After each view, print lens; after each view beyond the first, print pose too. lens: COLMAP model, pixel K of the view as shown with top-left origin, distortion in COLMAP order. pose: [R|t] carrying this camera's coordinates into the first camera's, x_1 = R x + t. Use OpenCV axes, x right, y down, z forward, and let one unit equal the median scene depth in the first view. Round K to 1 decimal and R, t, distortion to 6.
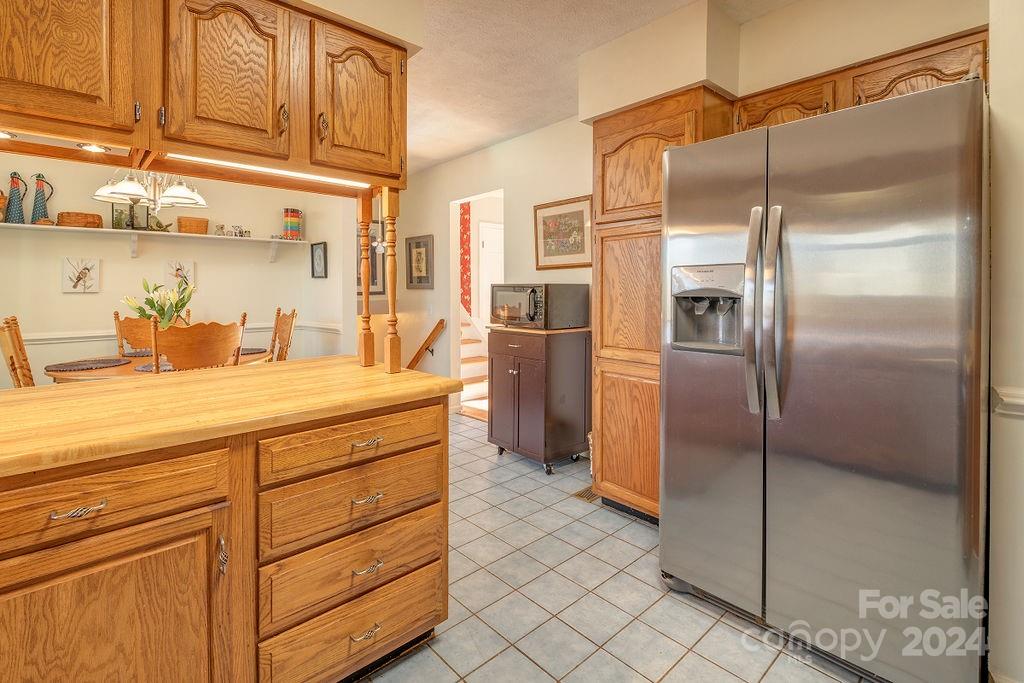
lens RADIAL K [[478.4, 0, 510.9], [0, 478.4, 288.3], [0, 0, 1]] dist [-0.005099, -0.001004]
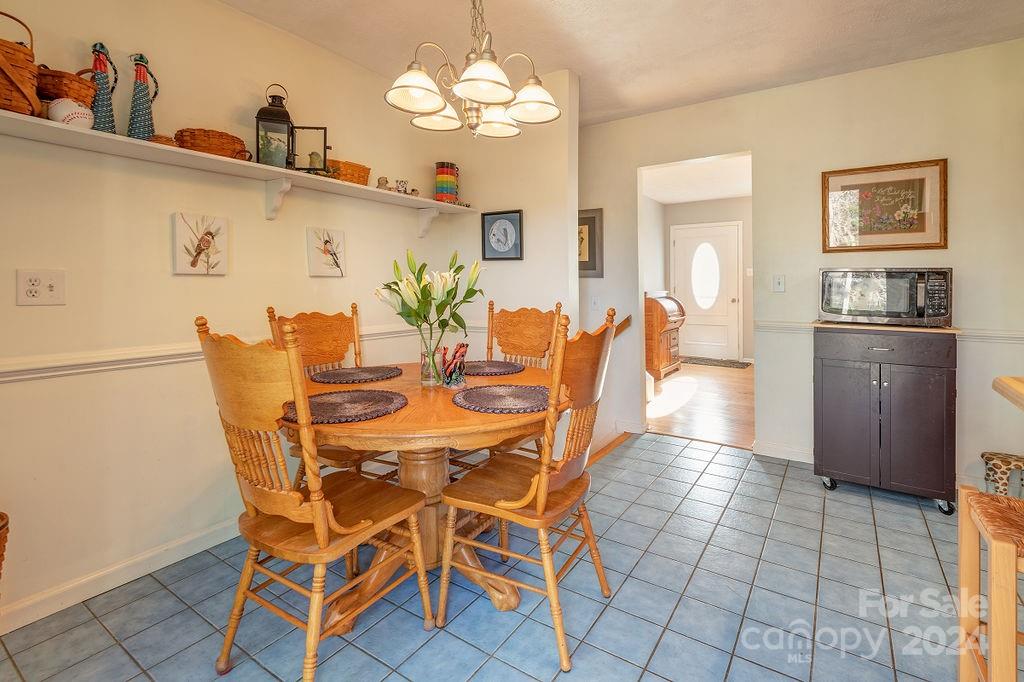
lens RADIAL K [[495.5, 0, 513.5], [0, 495.5, 291.5], [0, 0, 1]] dist [-0.013930, -0.000194]
pose [[0.973153, 0.002878, 0.230140, -0.678454], [-0.004031, 0.999982, 0.004537, 0.024986], [-0.230123, -0.005343, 0.973147, 0.342426]]
